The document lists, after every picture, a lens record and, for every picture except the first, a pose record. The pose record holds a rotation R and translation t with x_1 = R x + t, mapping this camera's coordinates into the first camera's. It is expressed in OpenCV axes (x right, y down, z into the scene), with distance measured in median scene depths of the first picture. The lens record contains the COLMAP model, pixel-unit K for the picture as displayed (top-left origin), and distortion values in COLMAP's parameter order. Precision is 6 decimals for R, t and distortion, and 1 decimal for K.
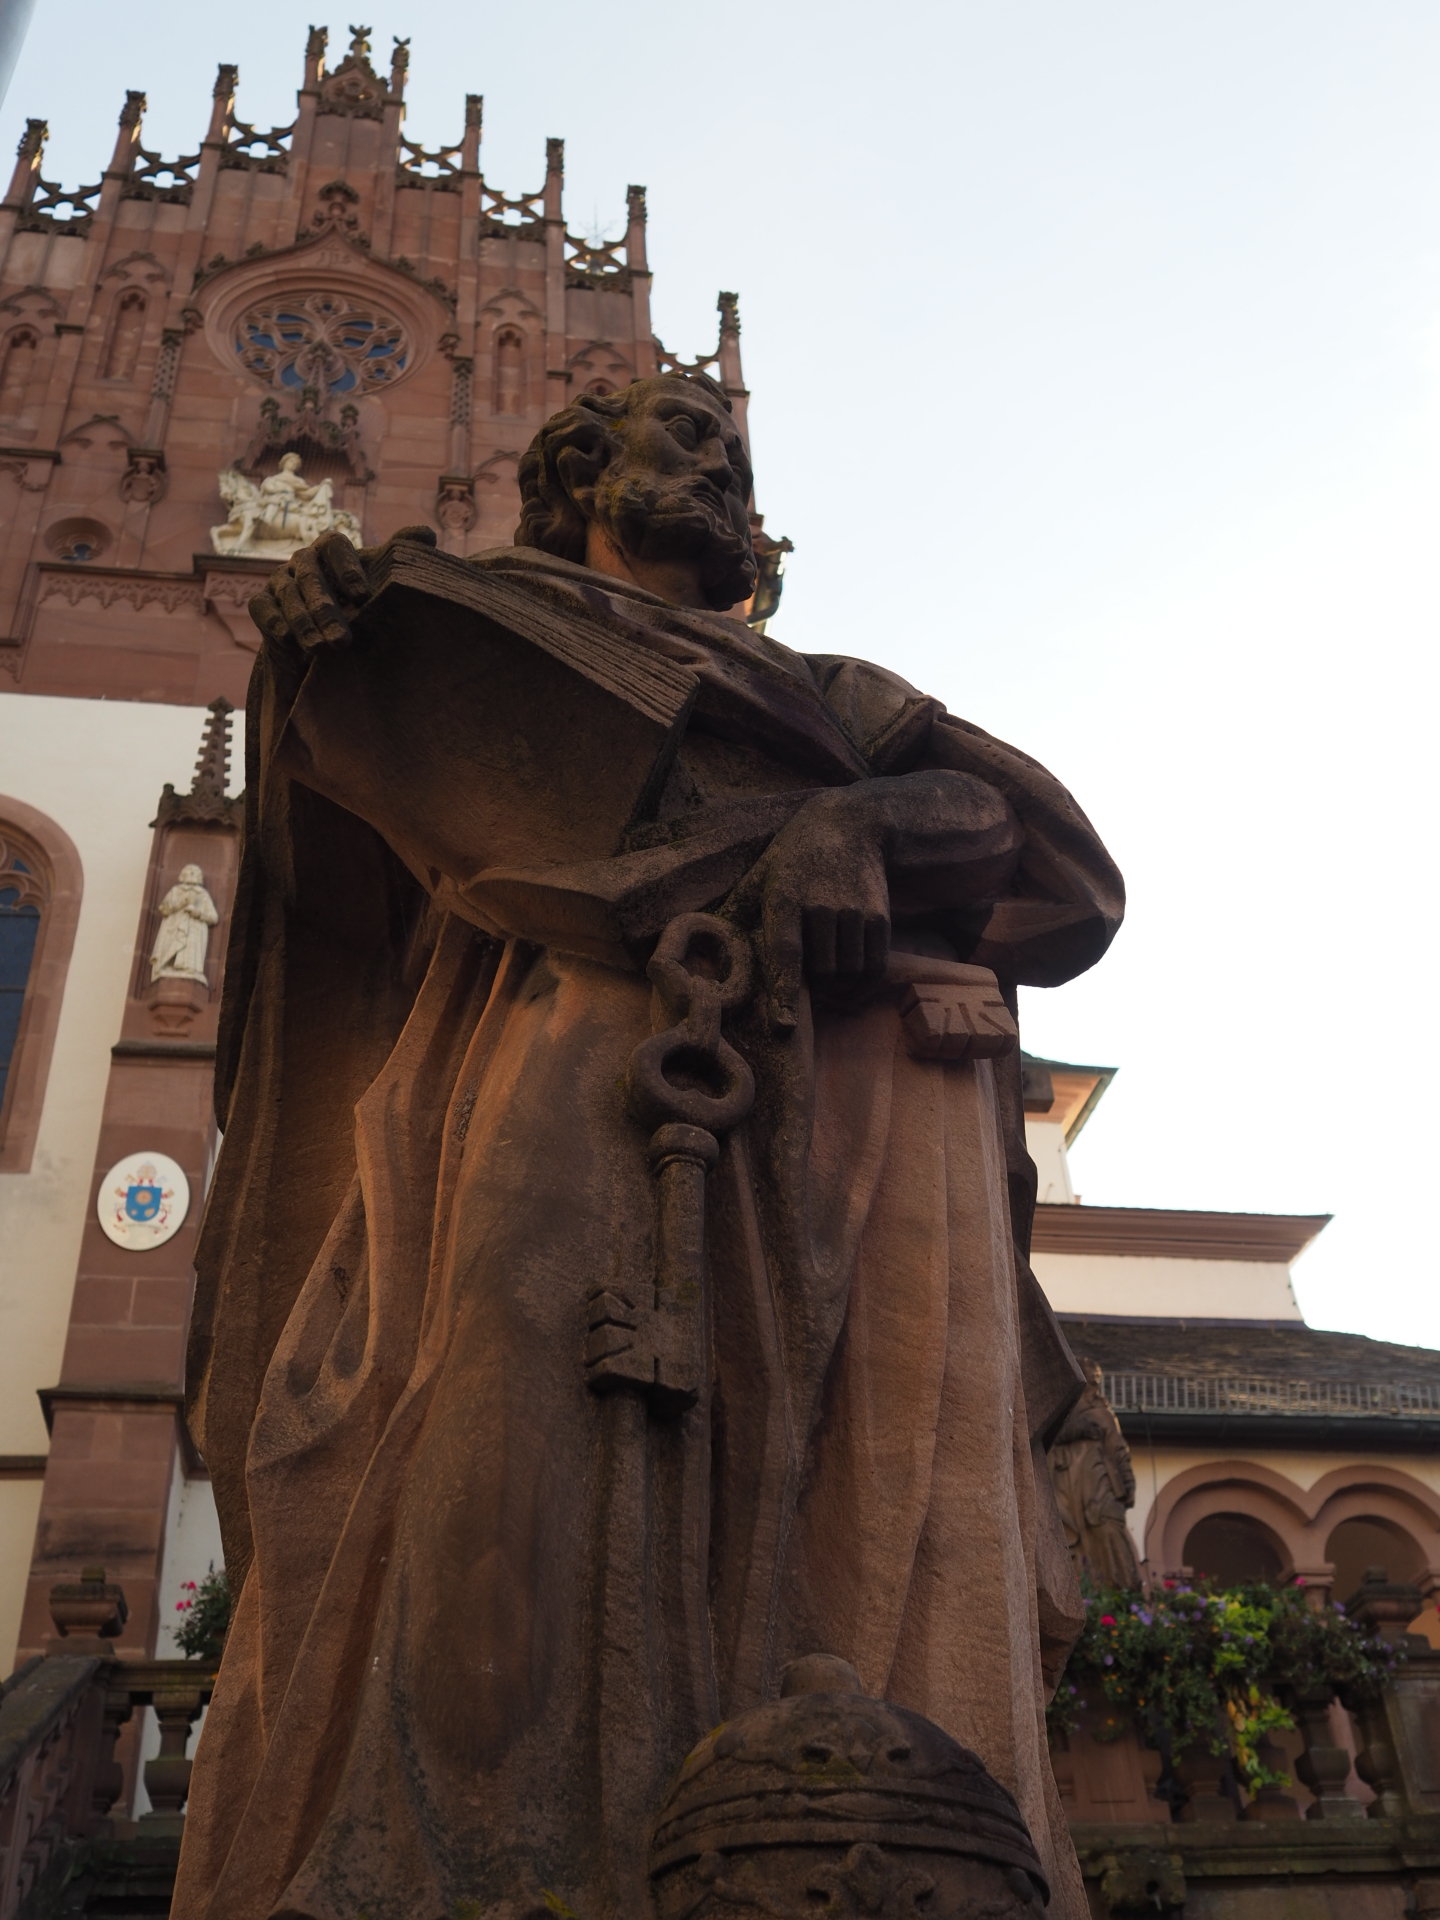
lens RADIAL K [[1951.1, 0, 725.1], [0, 1951.1, 967.2], [0, 0, 1]] dist [-0.014450, 0.000000]
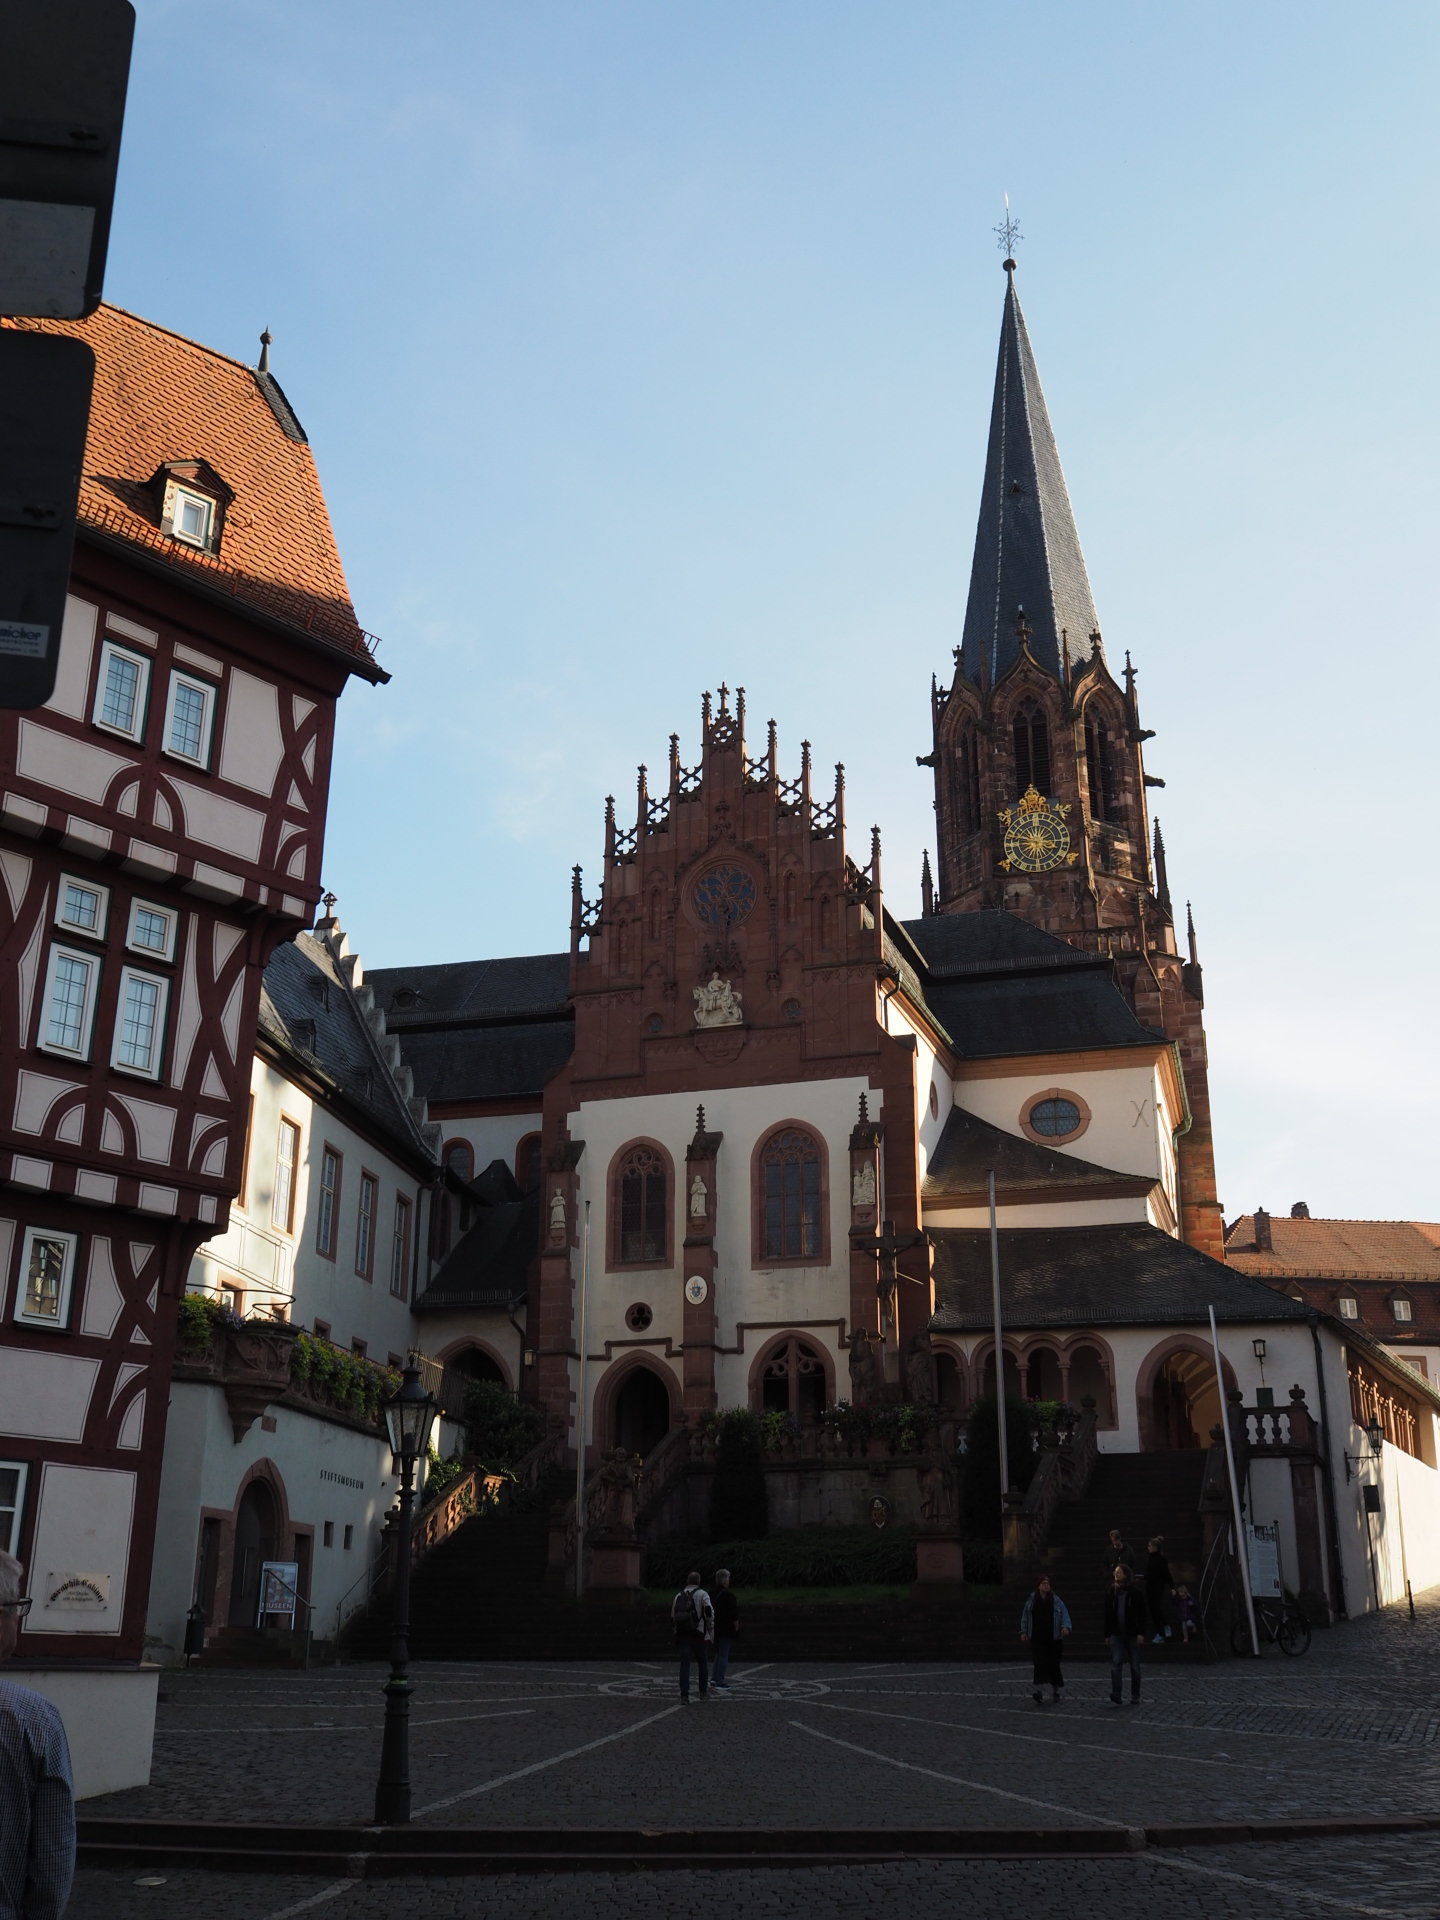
lens RADIAL K [[1951.1, 0, 716.0], [0, 1951.1, 957.7], [0, 0, 1]] dist [-0.014450, 0.000000]
pose [[0.893655, -0.103678, -0.436614, 0.999863], [0.232042, 0.939540, 0.251837, -0.979936], [0.384106, -0.326368, 0.863682, -1.413706]]
